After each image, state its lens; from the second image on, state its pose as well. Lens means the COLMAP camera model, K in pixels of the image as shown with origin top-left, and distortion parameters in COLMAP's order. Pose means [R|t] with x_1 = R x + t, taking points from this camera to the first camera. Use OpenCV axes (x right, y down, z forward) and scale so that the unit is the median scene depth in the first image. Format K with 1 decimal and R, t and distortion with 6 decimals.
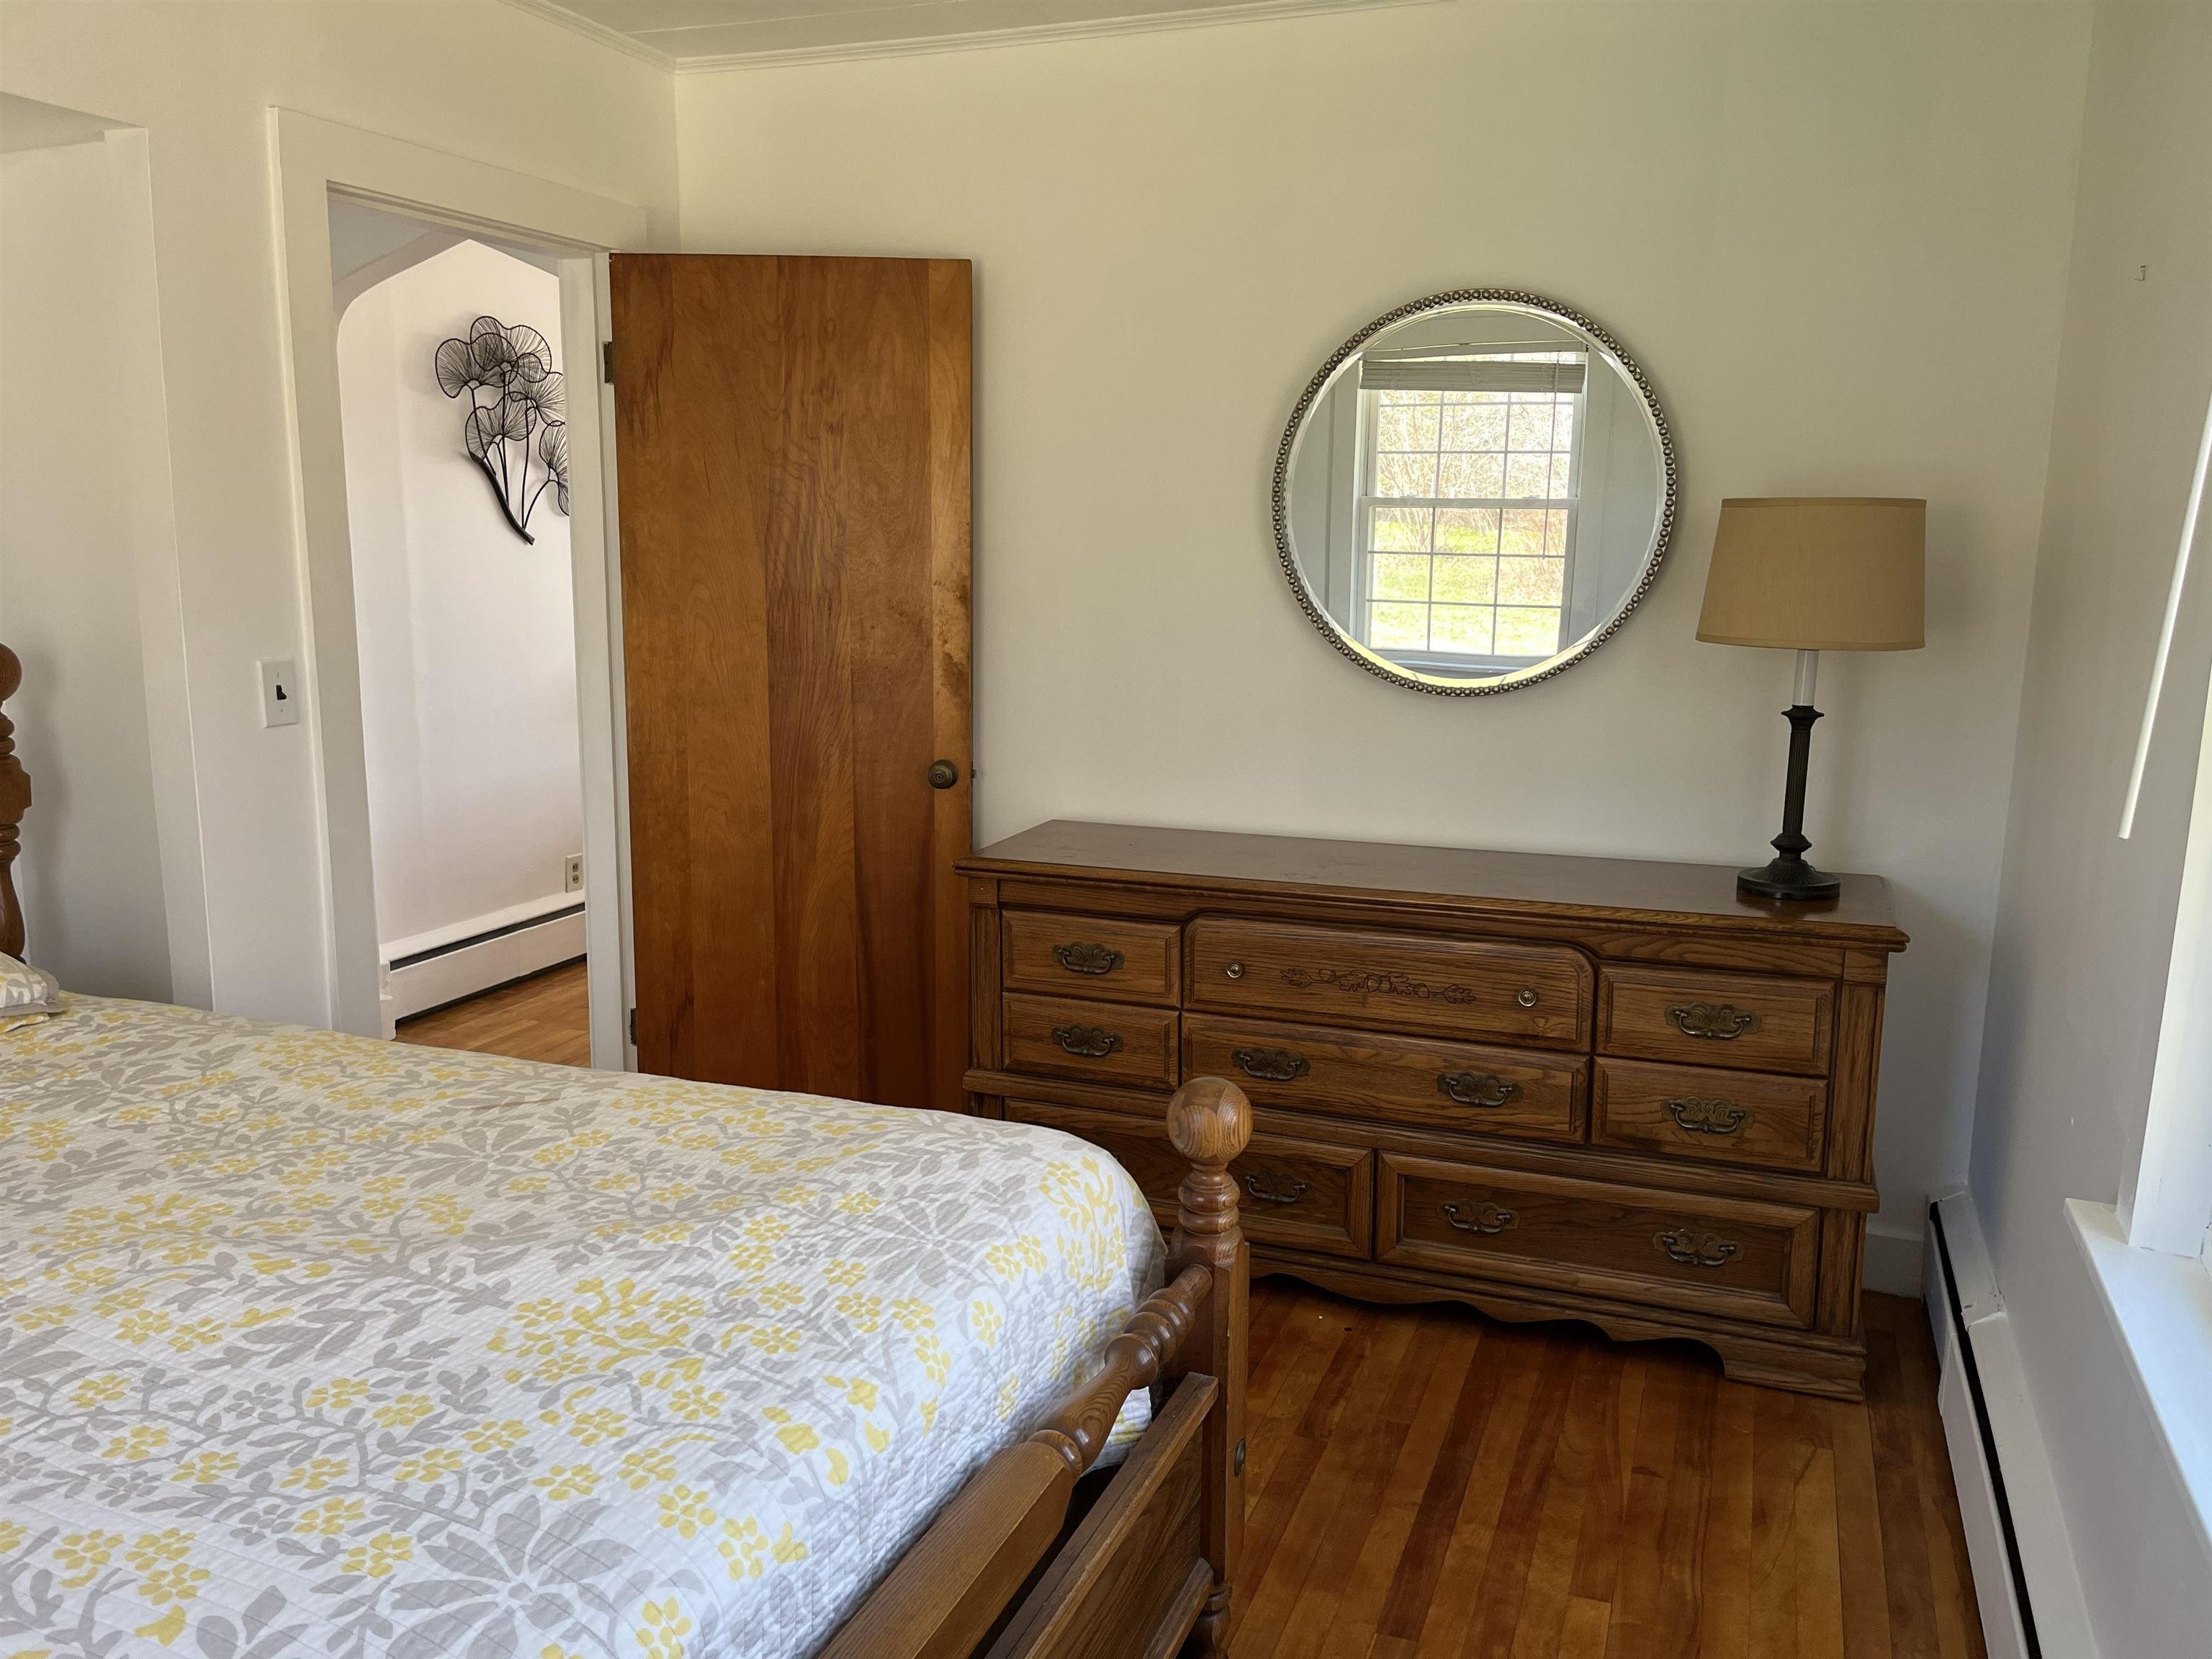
lens RADIAL K [[1687.7, 0, 1103.5], [0, 1687.7, 824.5], [0, 0, 1]] dist [0.085610, -0.105665]
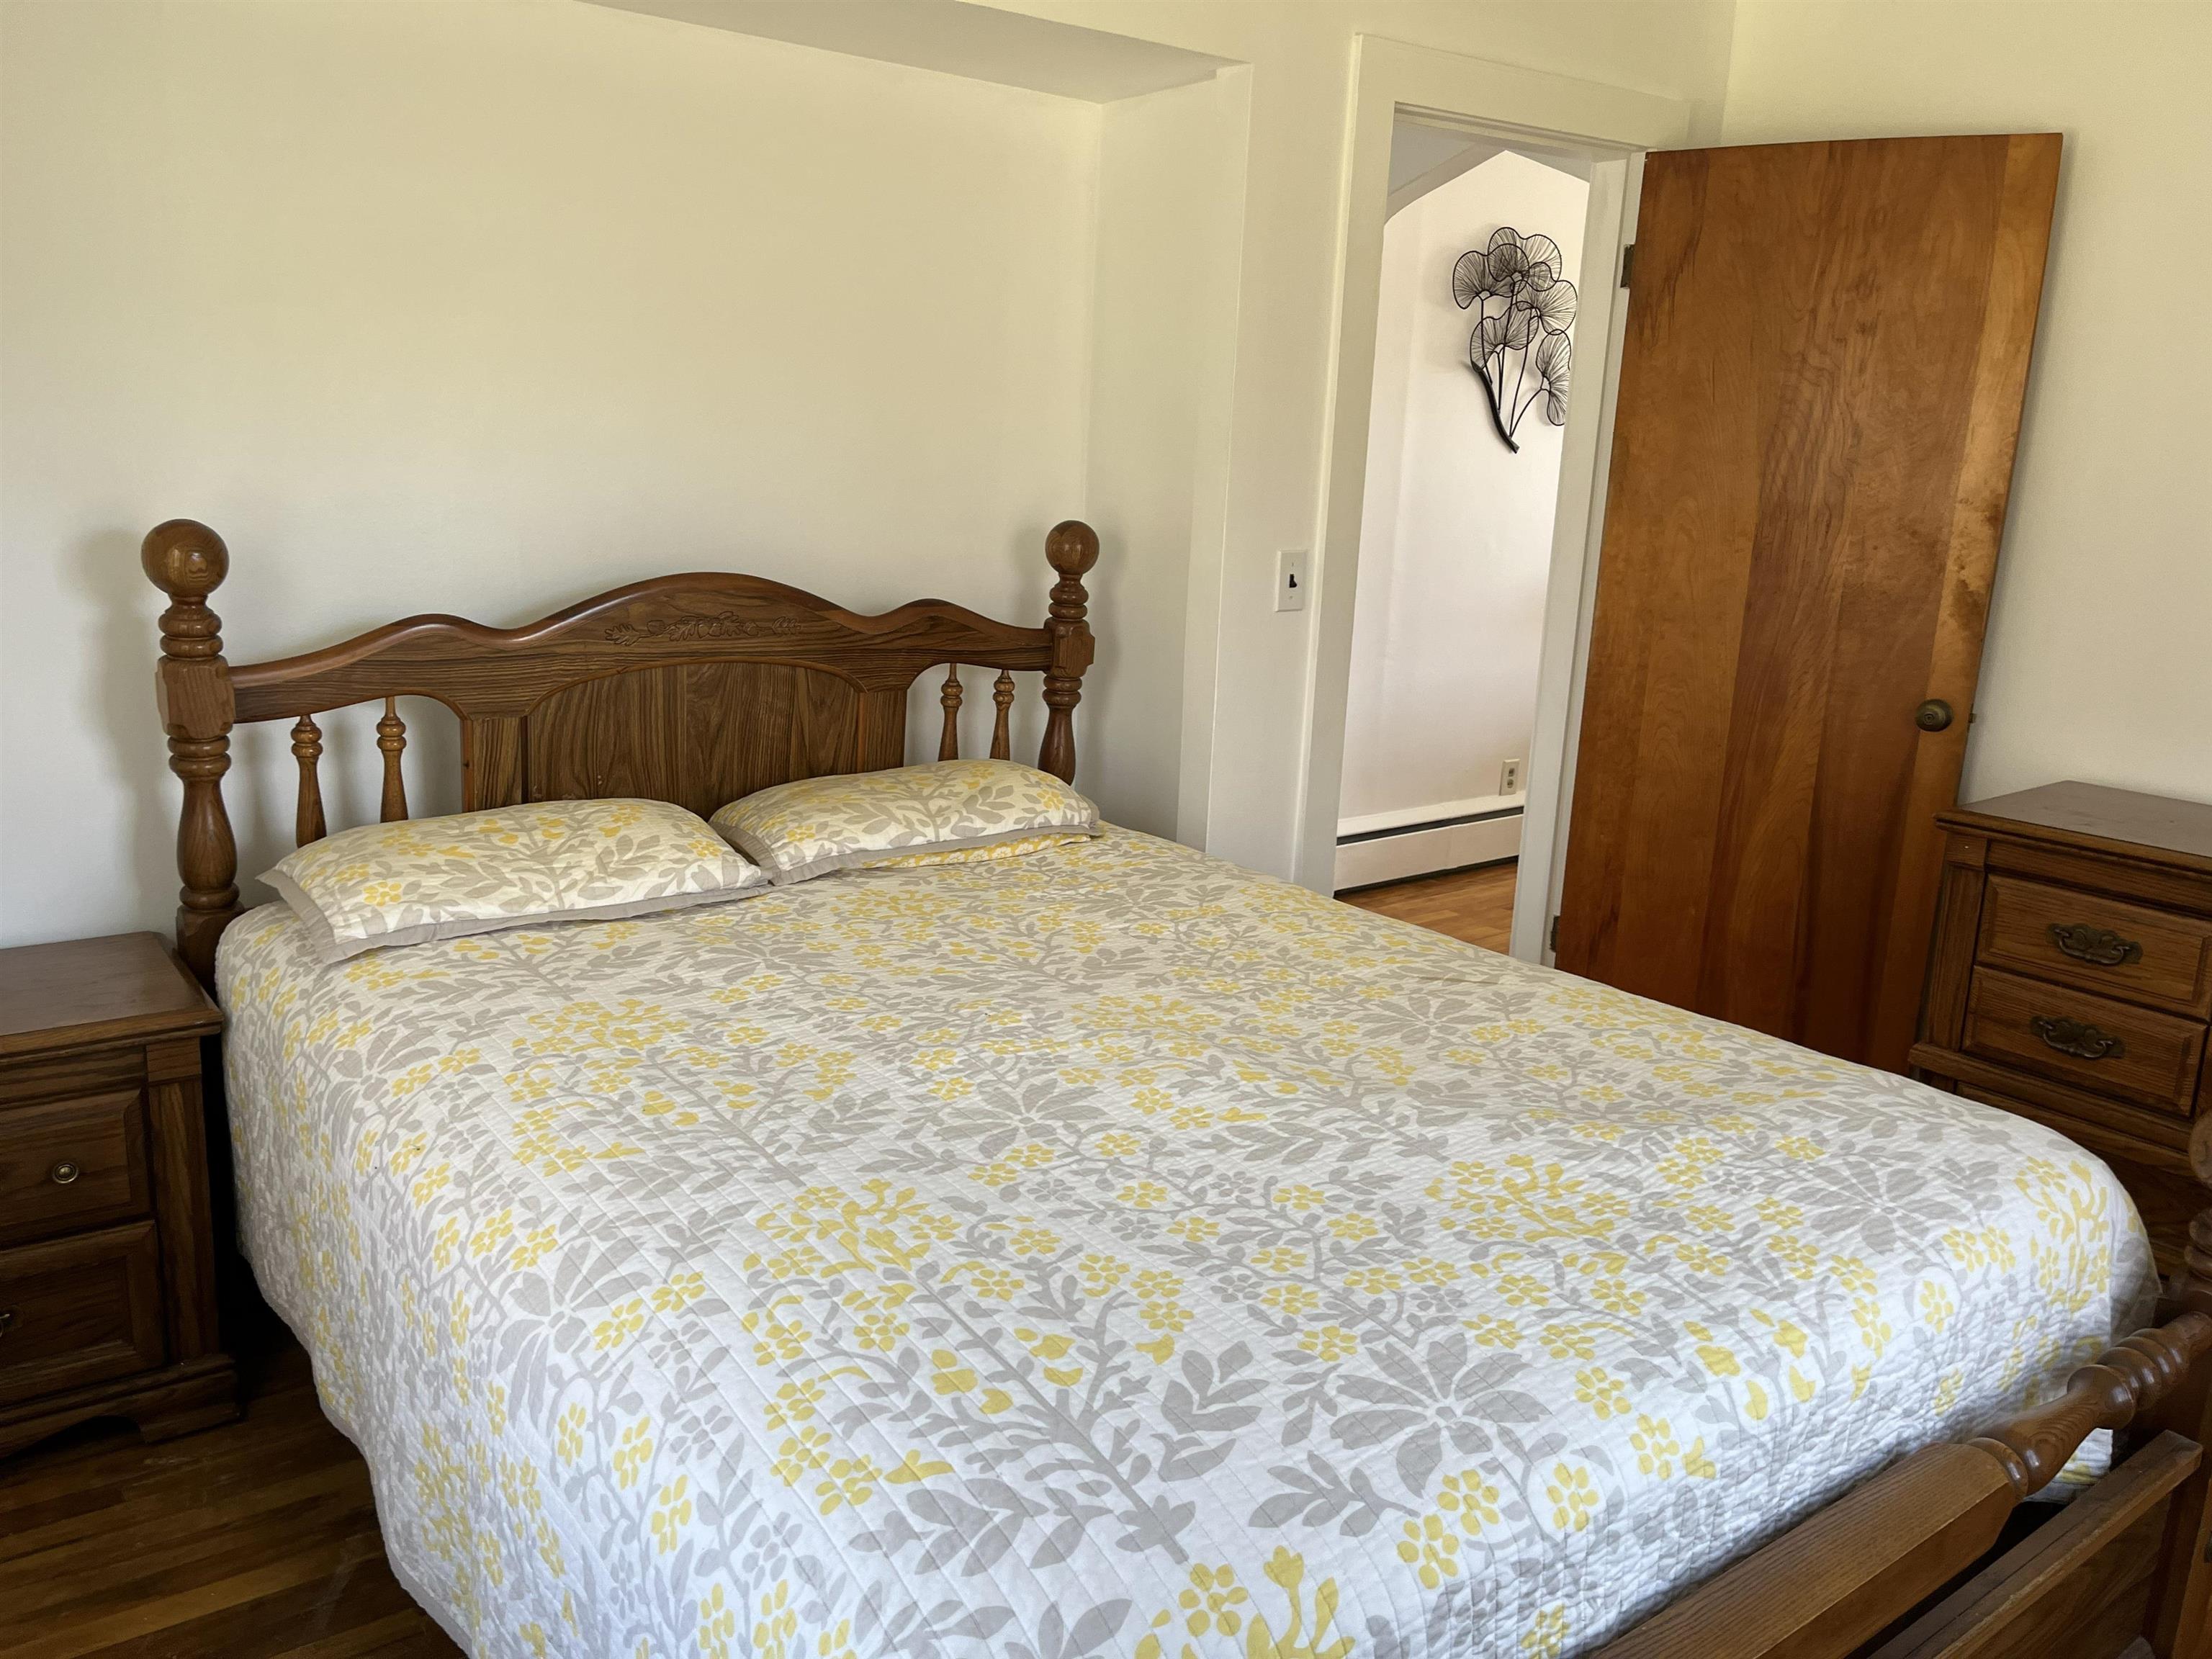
lens RADIAL K [[1687.7, 0, 1103.5], [0, 1687.7, 824.5], [0, 0, 1]] dist [0.085610, -0.105665]
pose [[0.857643, 0.136200, -0.495881, -0.028509], [-0.112456, 0.990623, 0.077590, 0.013014], [0.501799, -0.010780, 0.864917, -0.023286]]
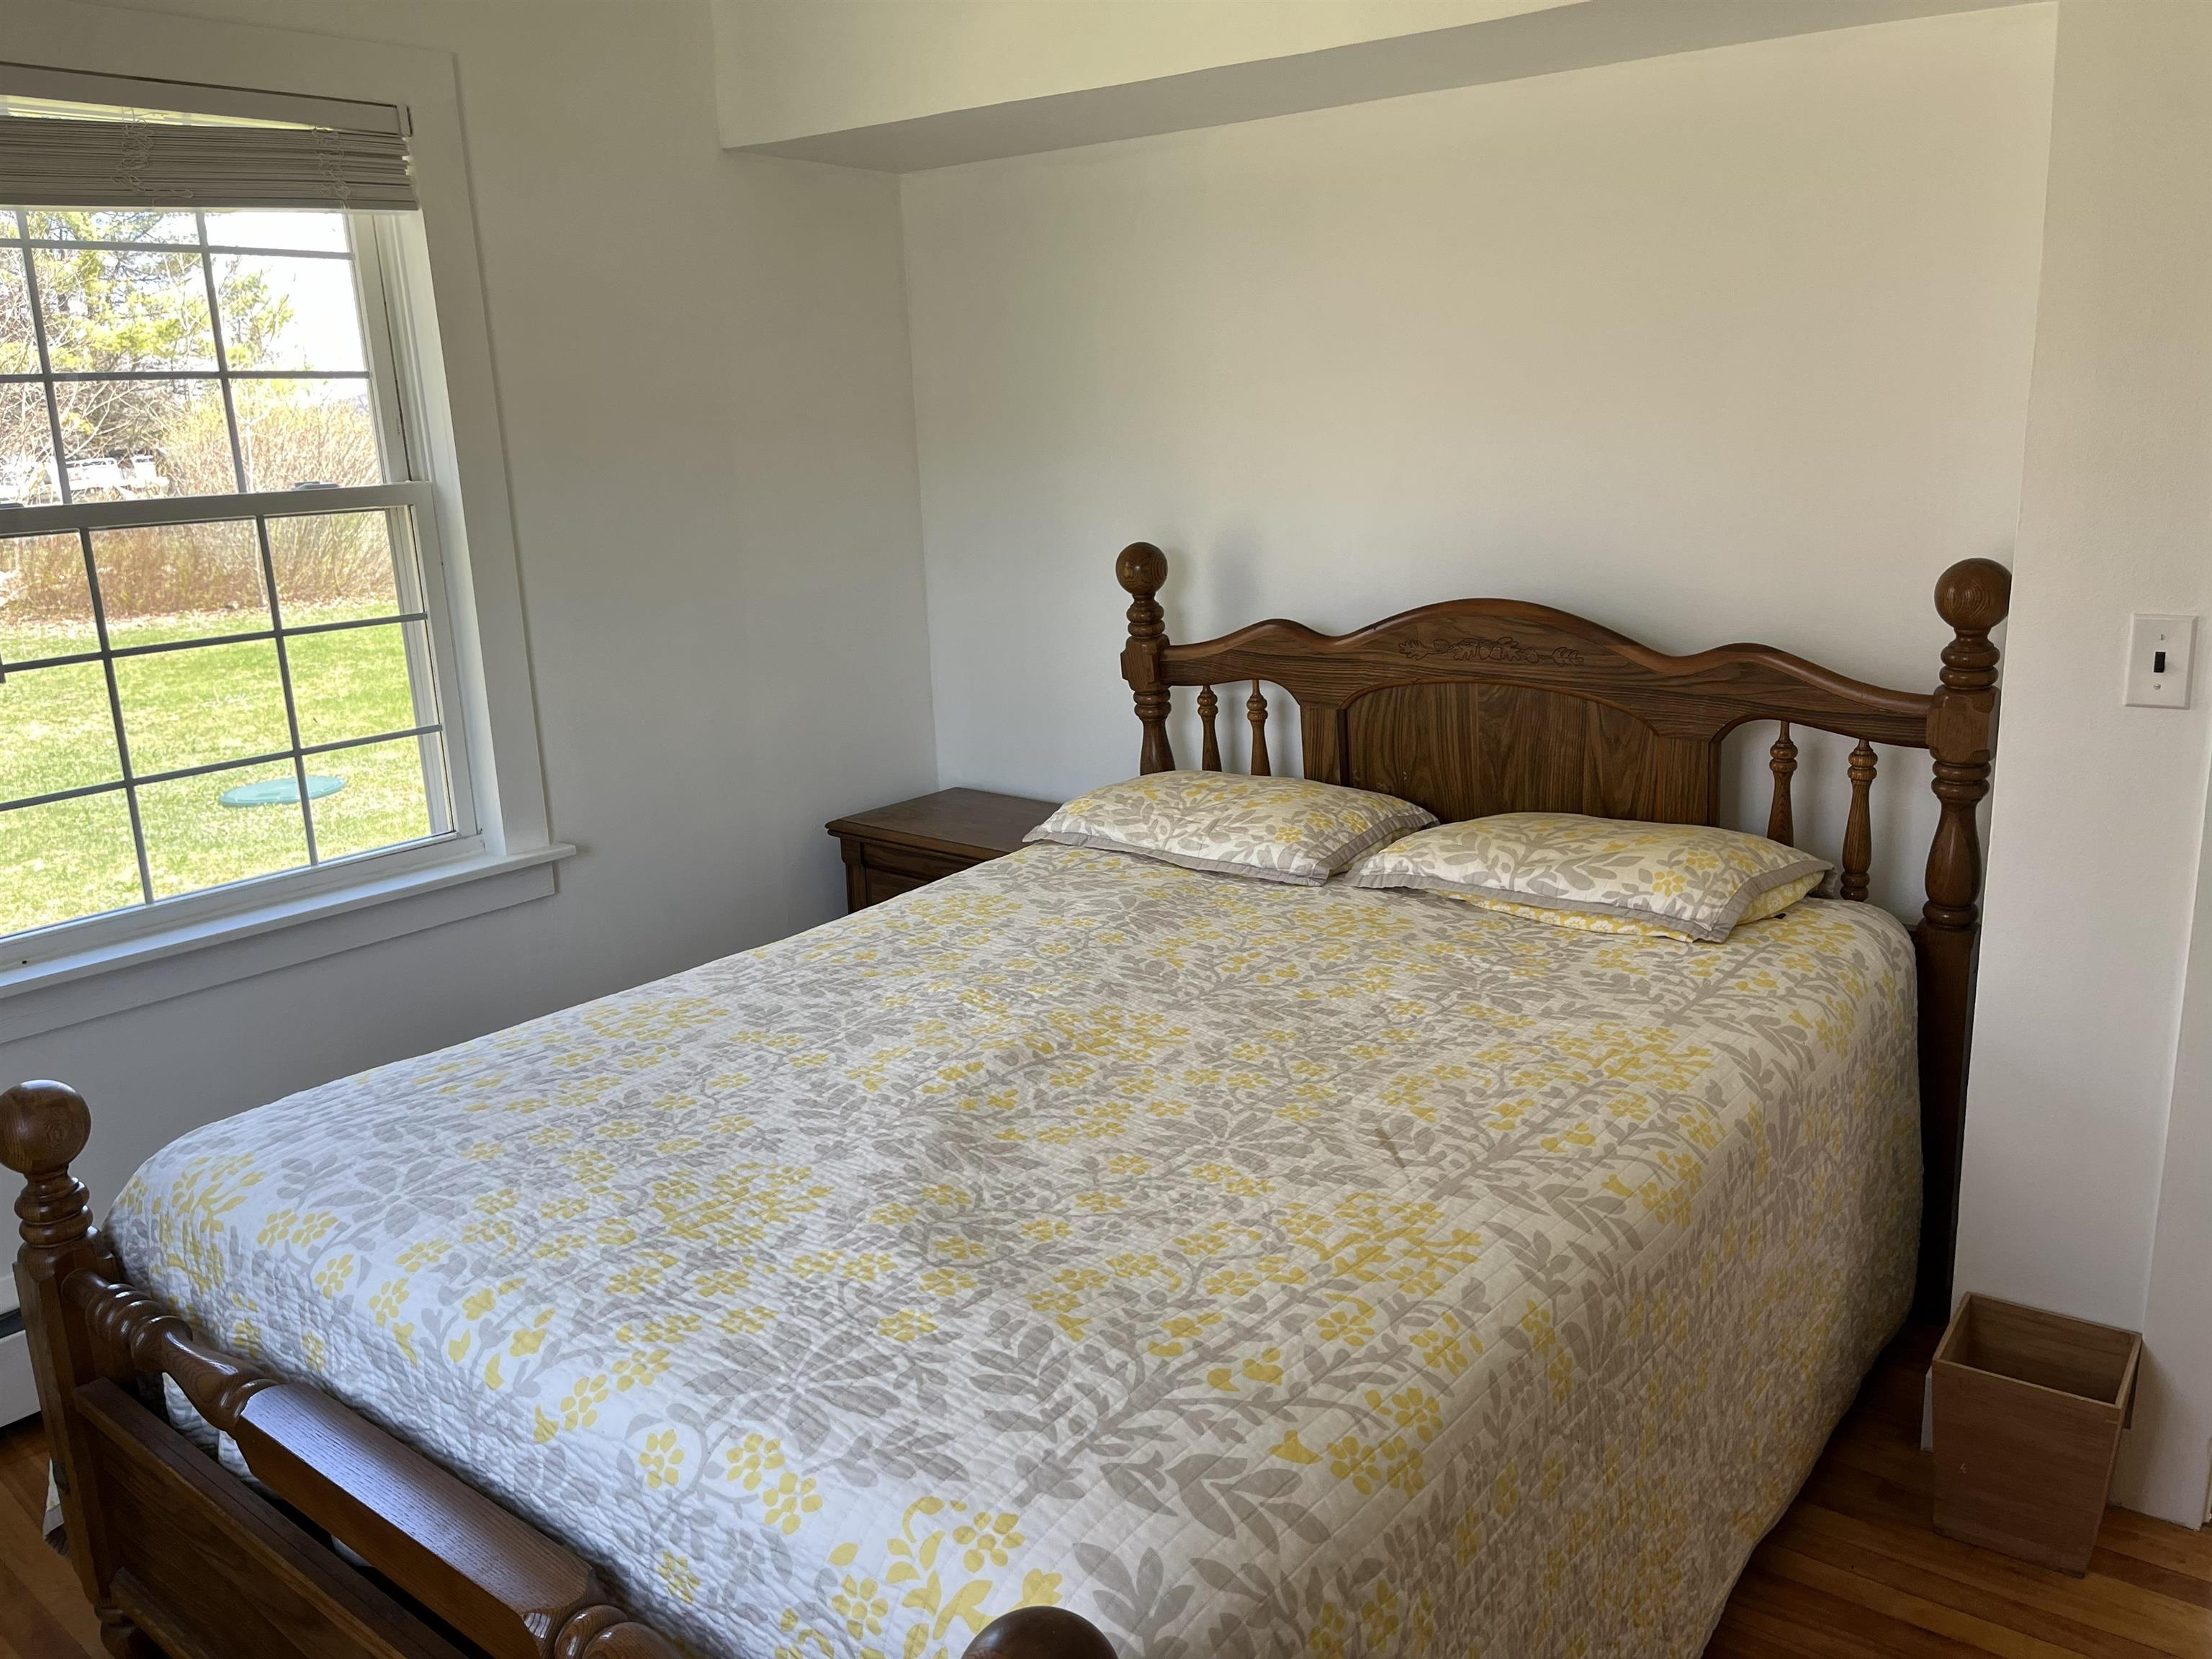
lens RADIAL K [[1678.3, 0, 1102.3], [0, 1678.3, 795.5], [0, 0, 1]] dist [0.067605, -0.102141]
pose [[-0.289006, 0.202997, -0.935558, 0.524077], [-0.132623, 0.959347, 0.249128, -0.227792], [0.948096, 0.196076, -0.250334, 1.234749]]
